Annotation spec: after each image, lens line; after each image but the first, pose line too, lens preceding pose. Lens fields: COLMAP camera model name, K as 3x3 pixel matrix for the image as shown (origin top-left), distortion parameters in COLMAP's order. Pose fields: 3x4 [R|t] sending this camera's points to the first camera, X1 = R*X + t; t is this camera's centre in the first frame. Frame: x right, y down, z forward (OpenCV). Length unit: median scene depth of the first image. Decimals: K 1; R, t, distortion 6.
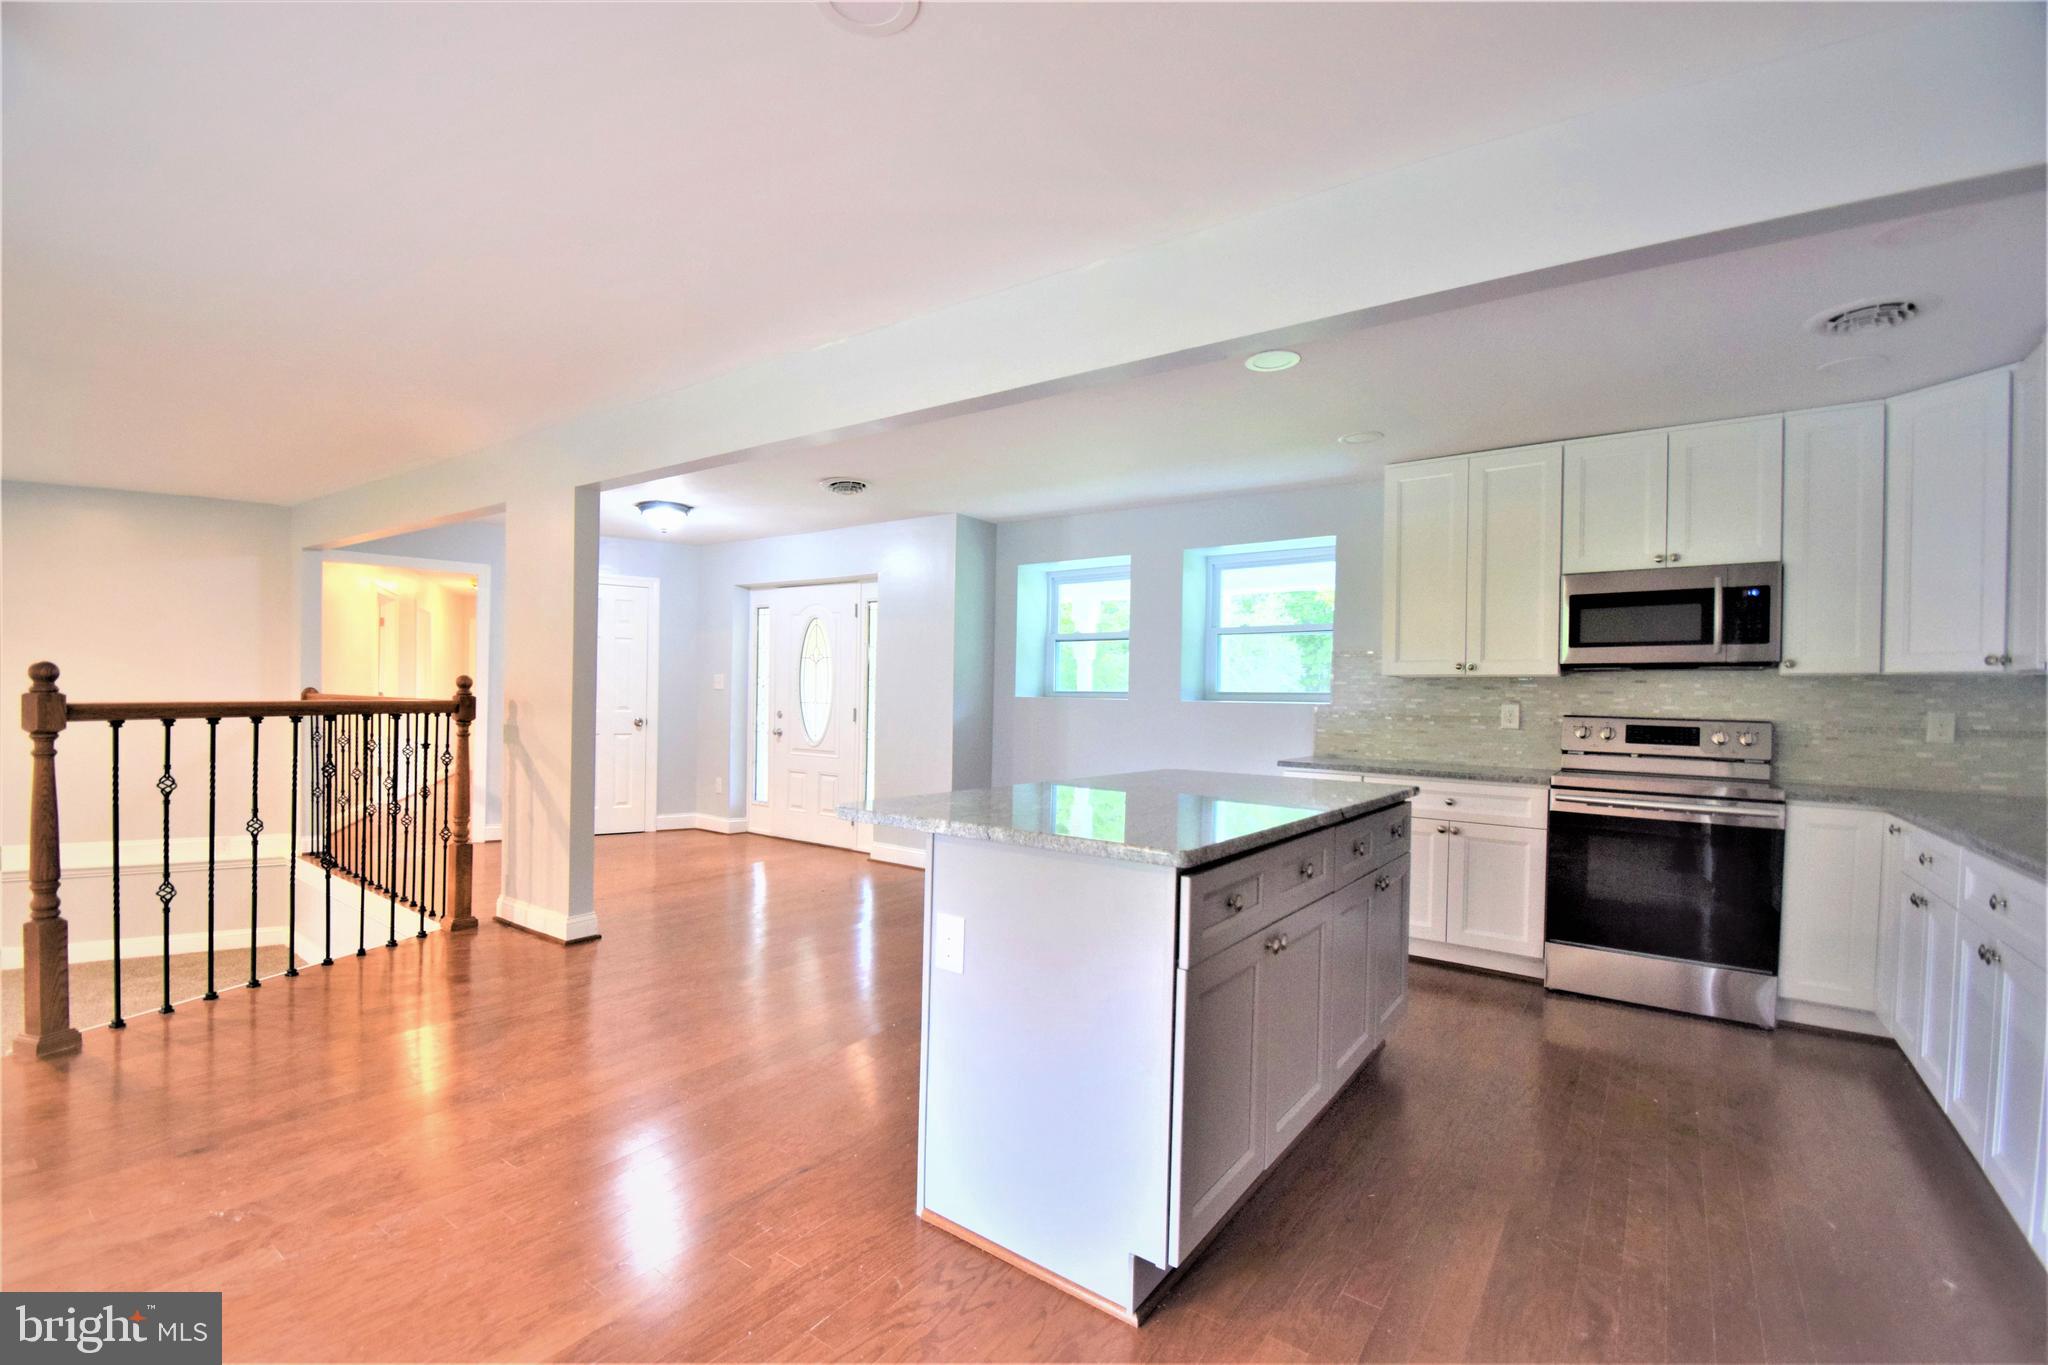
lens RADIAL K [[898.5, 0, 990.8], [0, 898.5, 703.8], [0, 0, 1]] dist [0.014377, -0.017155]
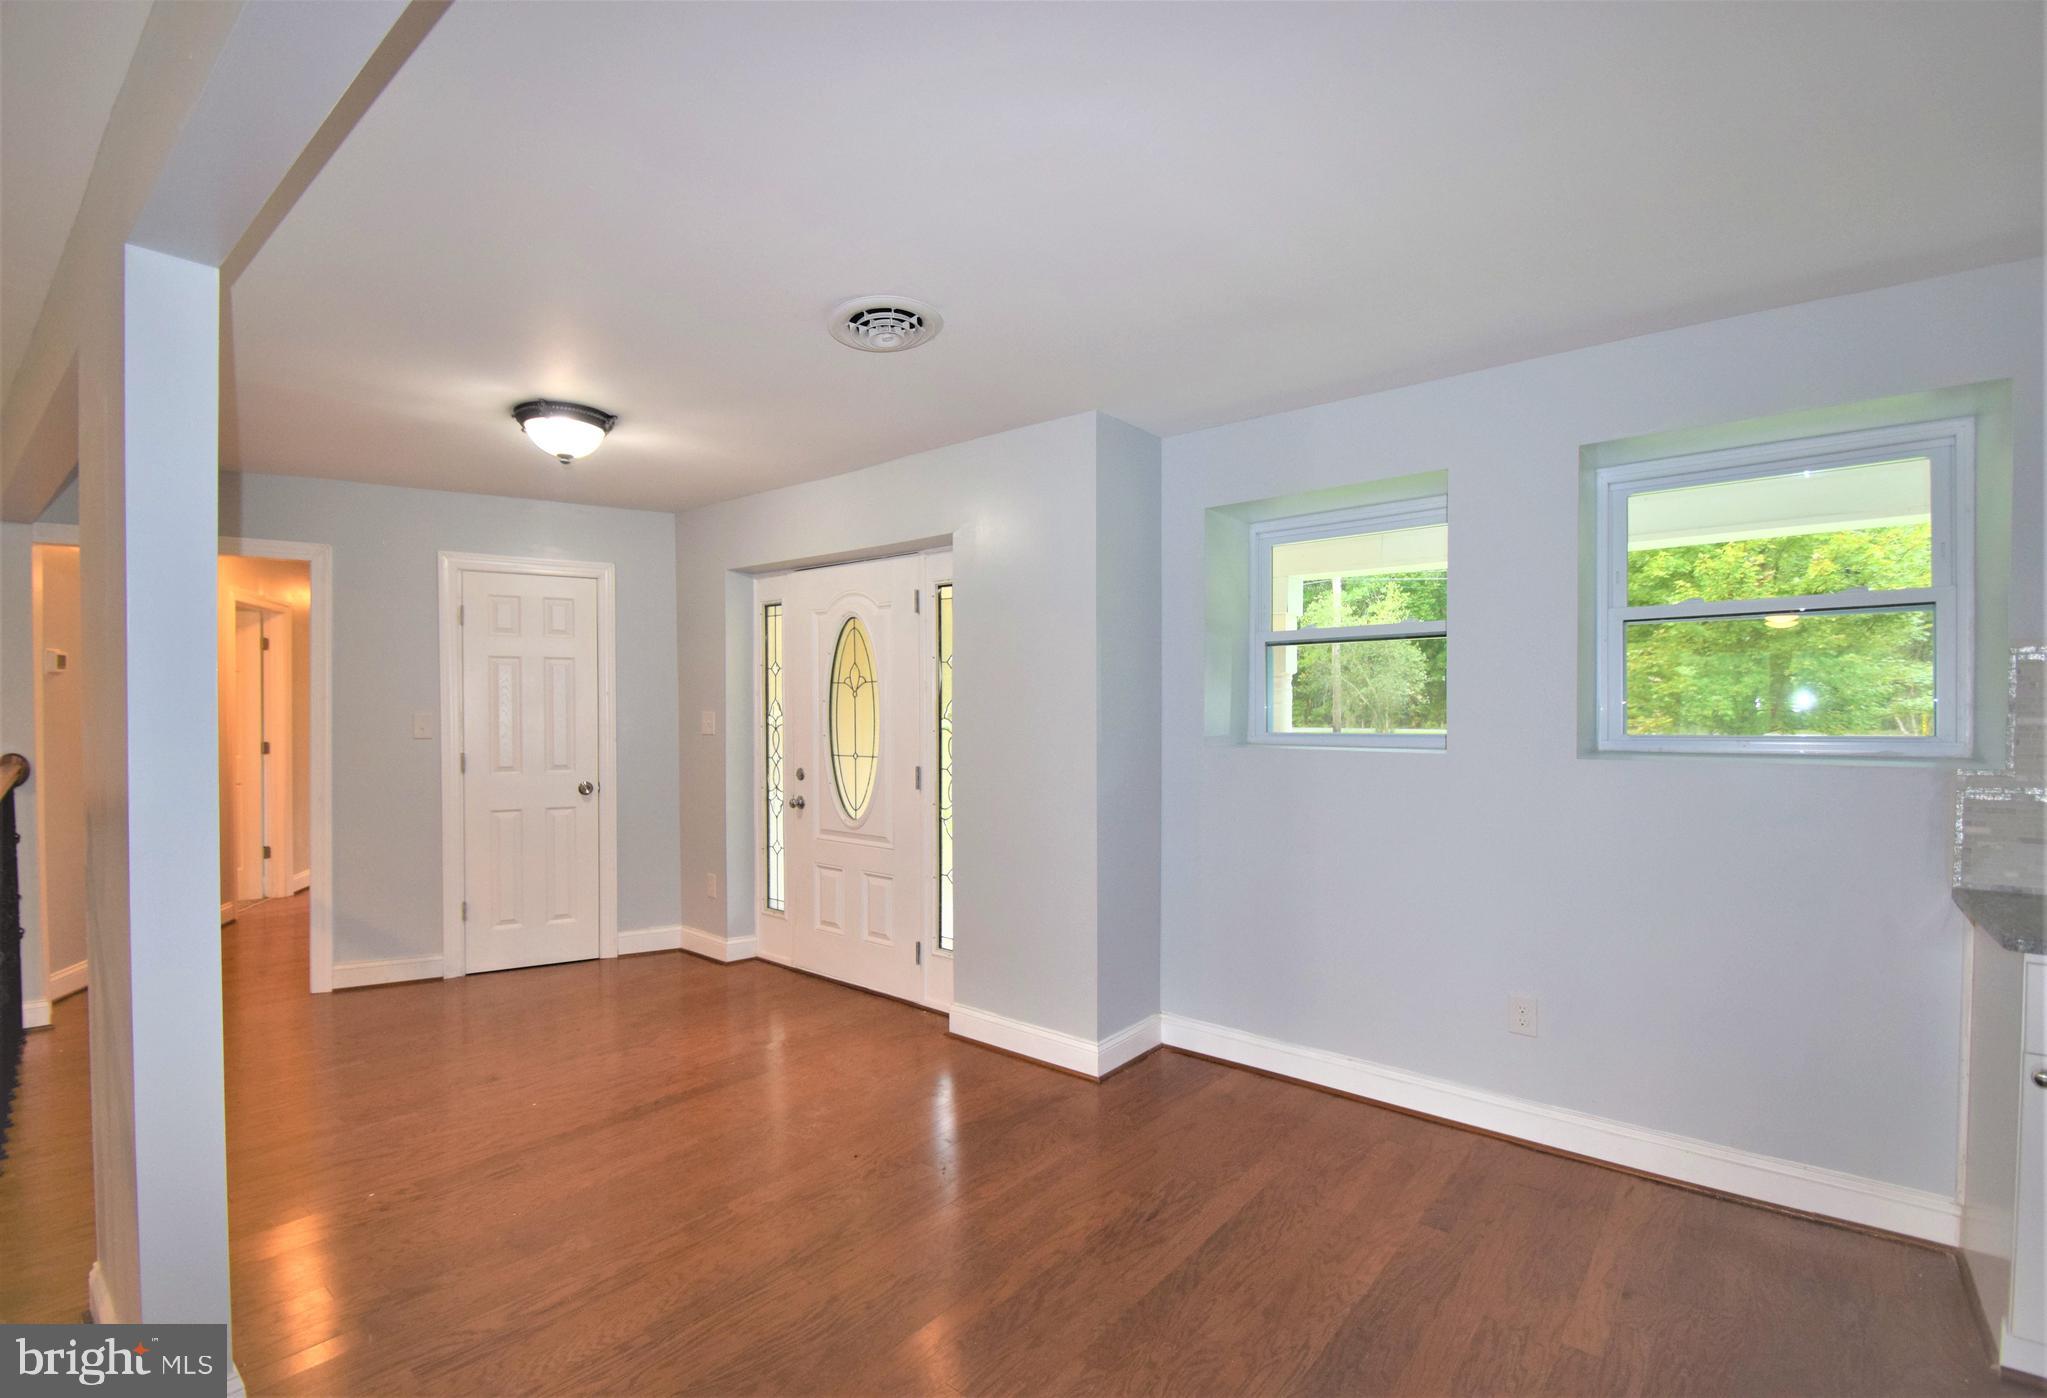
lens RADIAL K [[909.7, 0, 1029.3], [0, 909.7, 725.9], [0, 0, 1]] dist [0.000261, 0.000045]
pose [[0.998974, -0.019737, -0.040770, -0.086095], [0.019995, 0.999782, 0.005948, -0.038898], [0.040644, -0.006757, 0.999151, 0.655160]]
